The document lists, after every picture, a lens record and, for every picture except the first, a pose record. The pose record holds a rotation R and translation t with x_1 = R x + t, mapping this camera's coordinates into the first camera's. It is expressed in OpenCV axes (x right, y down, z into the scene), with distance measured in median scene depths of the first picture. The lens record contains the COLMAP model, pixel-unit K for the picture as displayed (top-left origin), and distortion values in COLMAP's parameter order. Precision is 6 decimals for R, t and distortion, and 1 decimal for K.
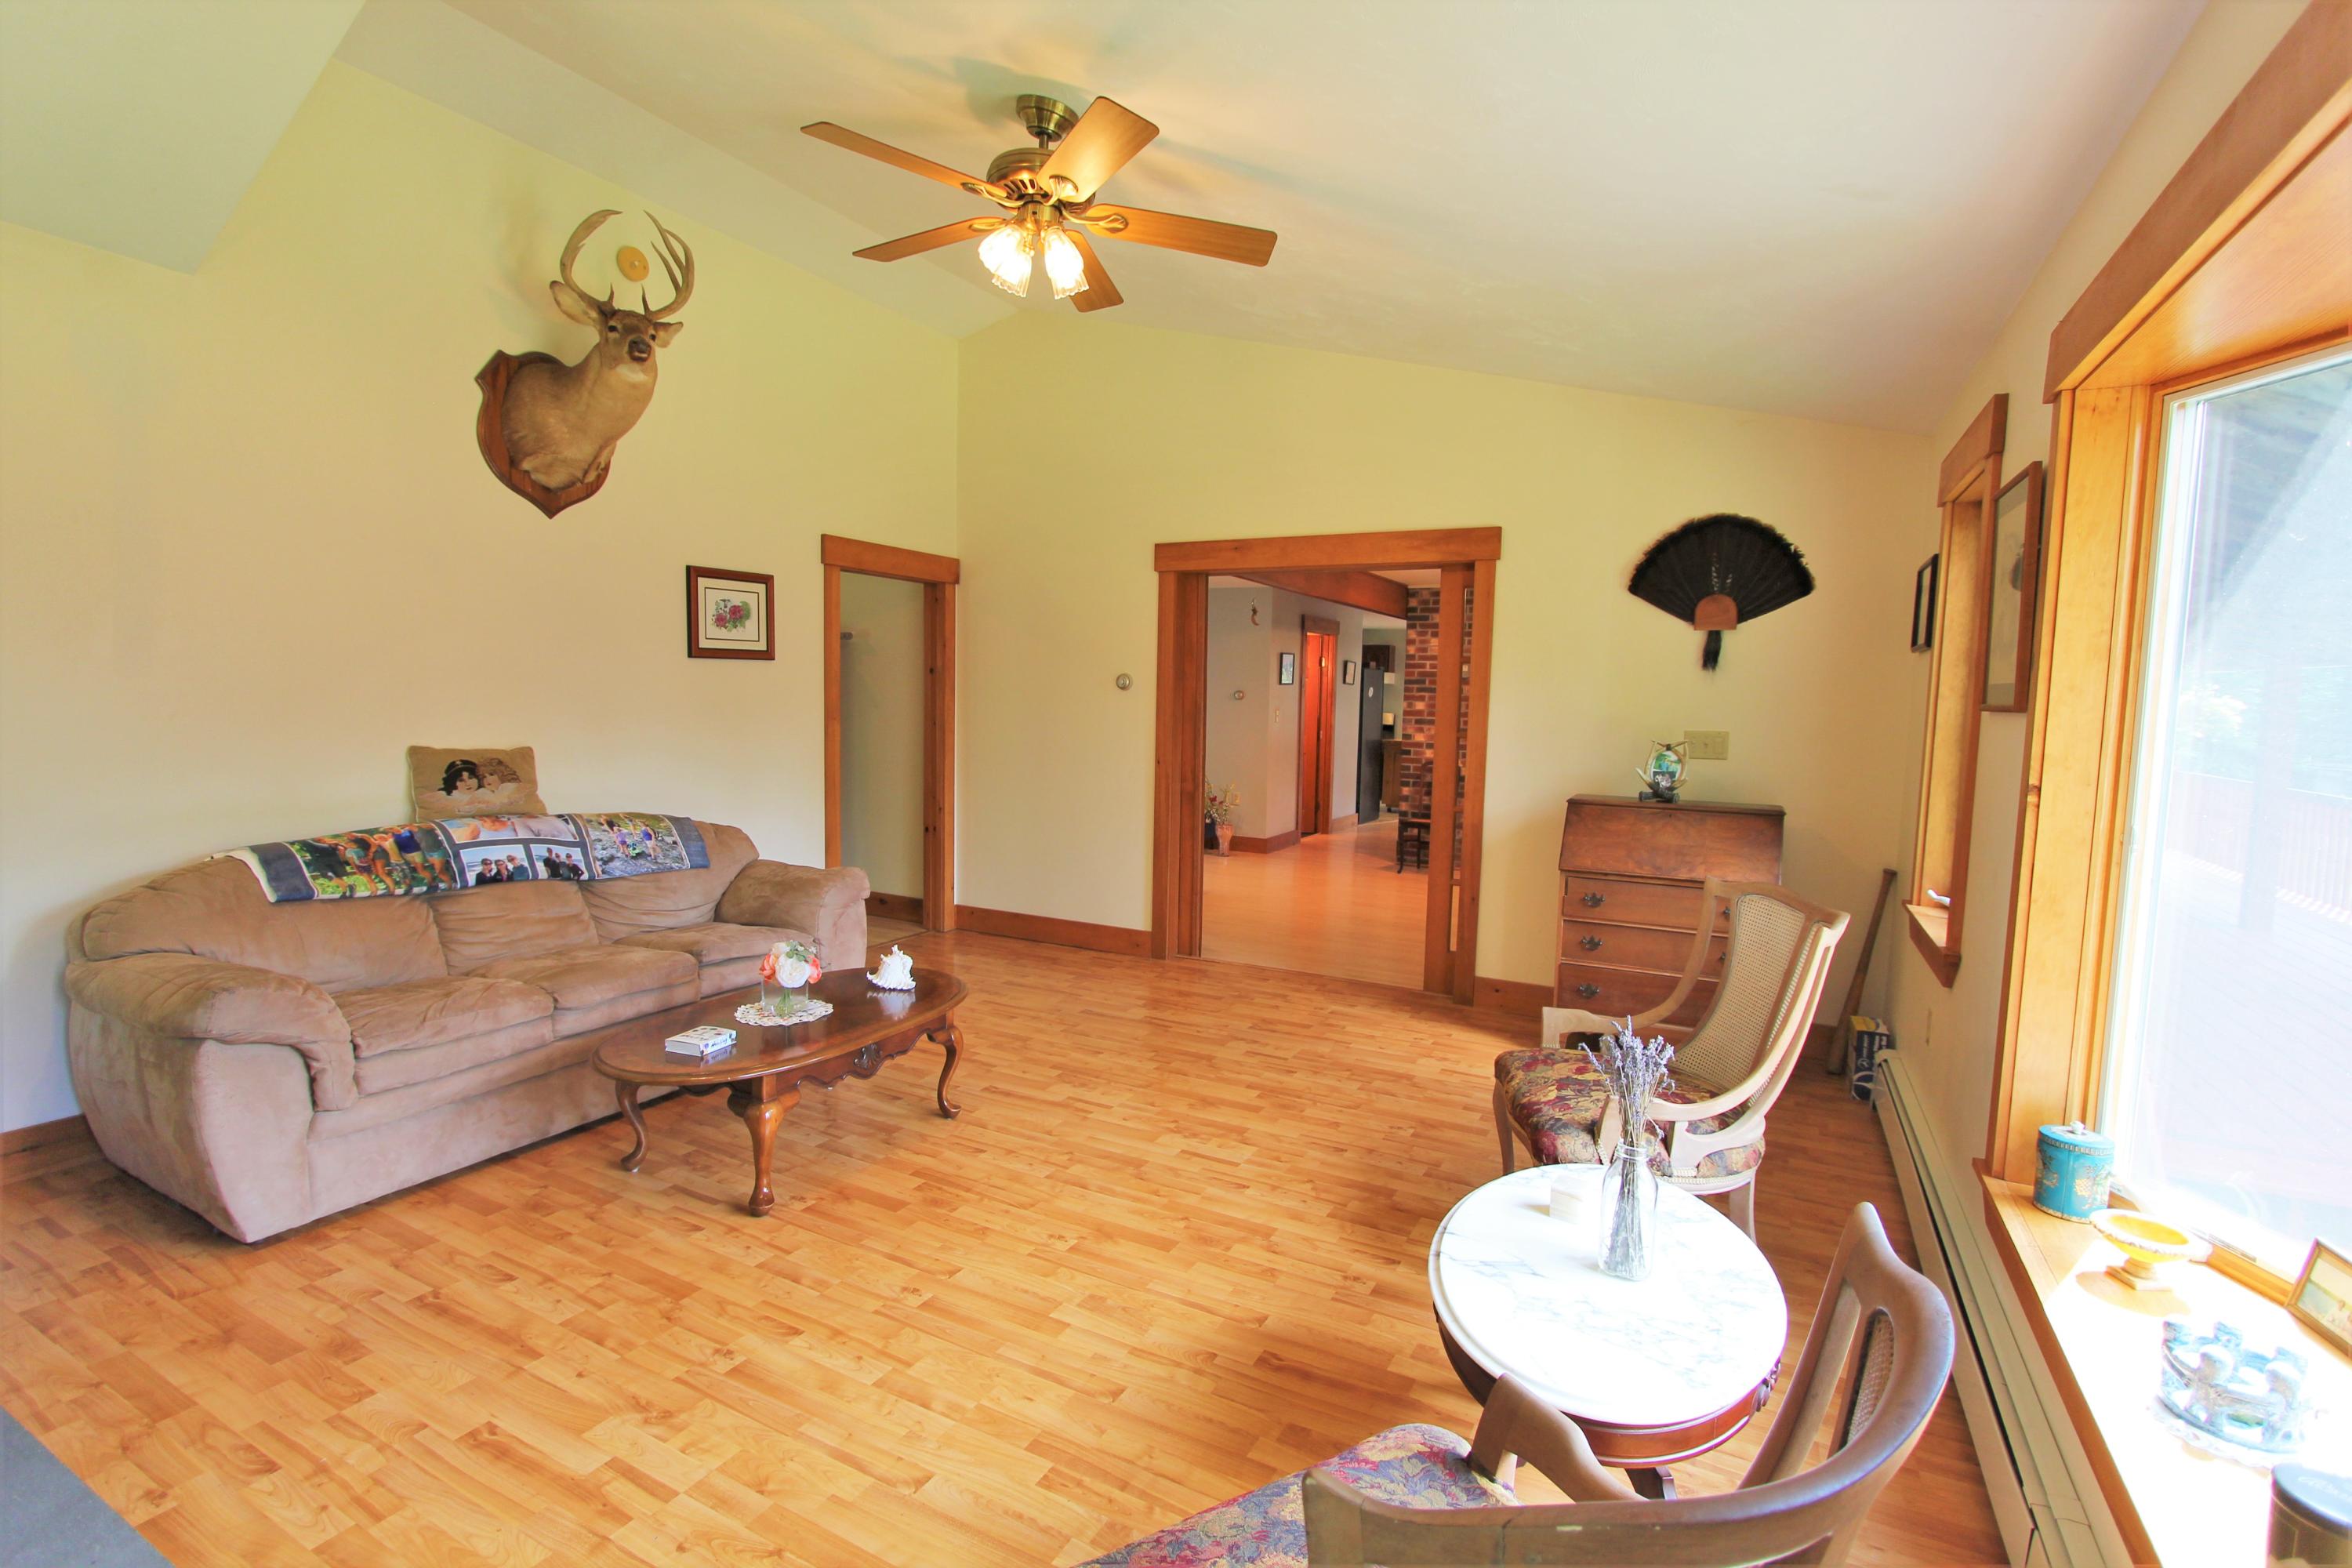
lens RADIAL K [[1088.3, 0, 1168.8], [0, 1088.3, 787.1], [0, 0, 1]] dist [-0.024071, -0.000044]
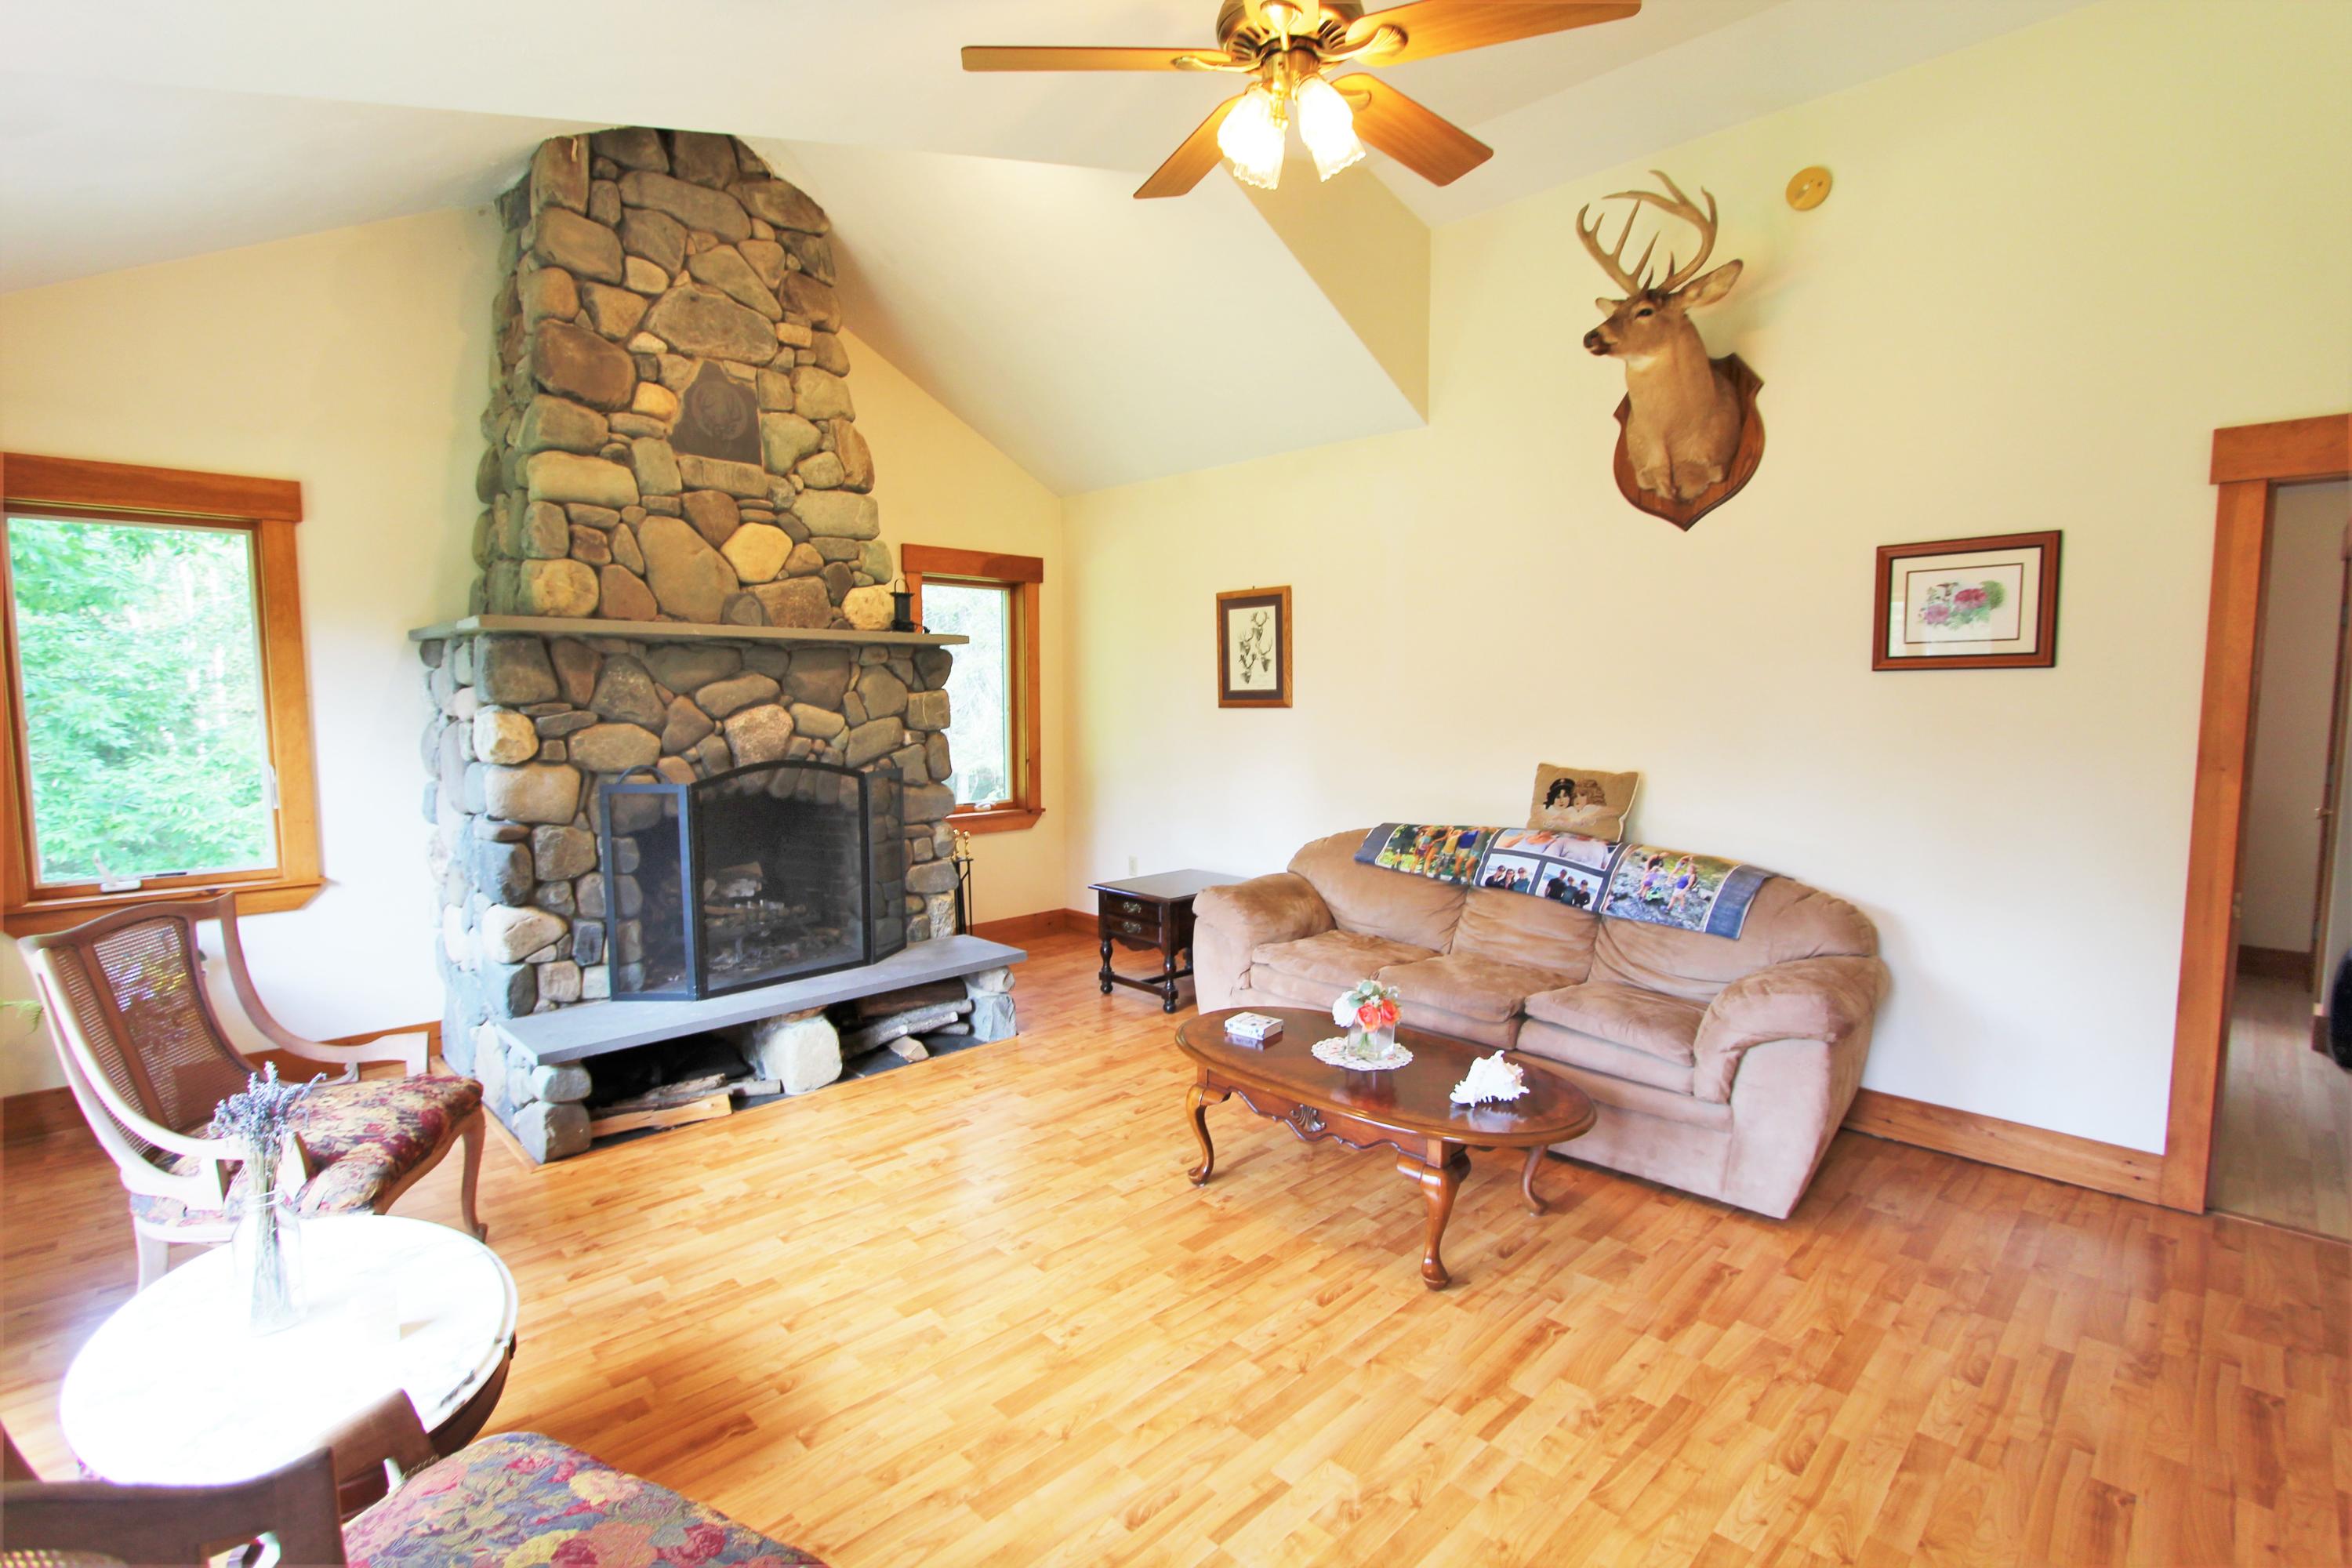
lens RADIAL K [[1088.3, 0, 1168.8], [0, 1088.3, 787.1], [0, 0, 1]] dist [-0.024071, -0.000044]
pose [[-0.302656, 0.058037, -0.951331, 0.505506], [-0.087874, 0.992194, 0.088485, -0.078816], [0.949040, 0.110378, -0.295193, 0.951648]]
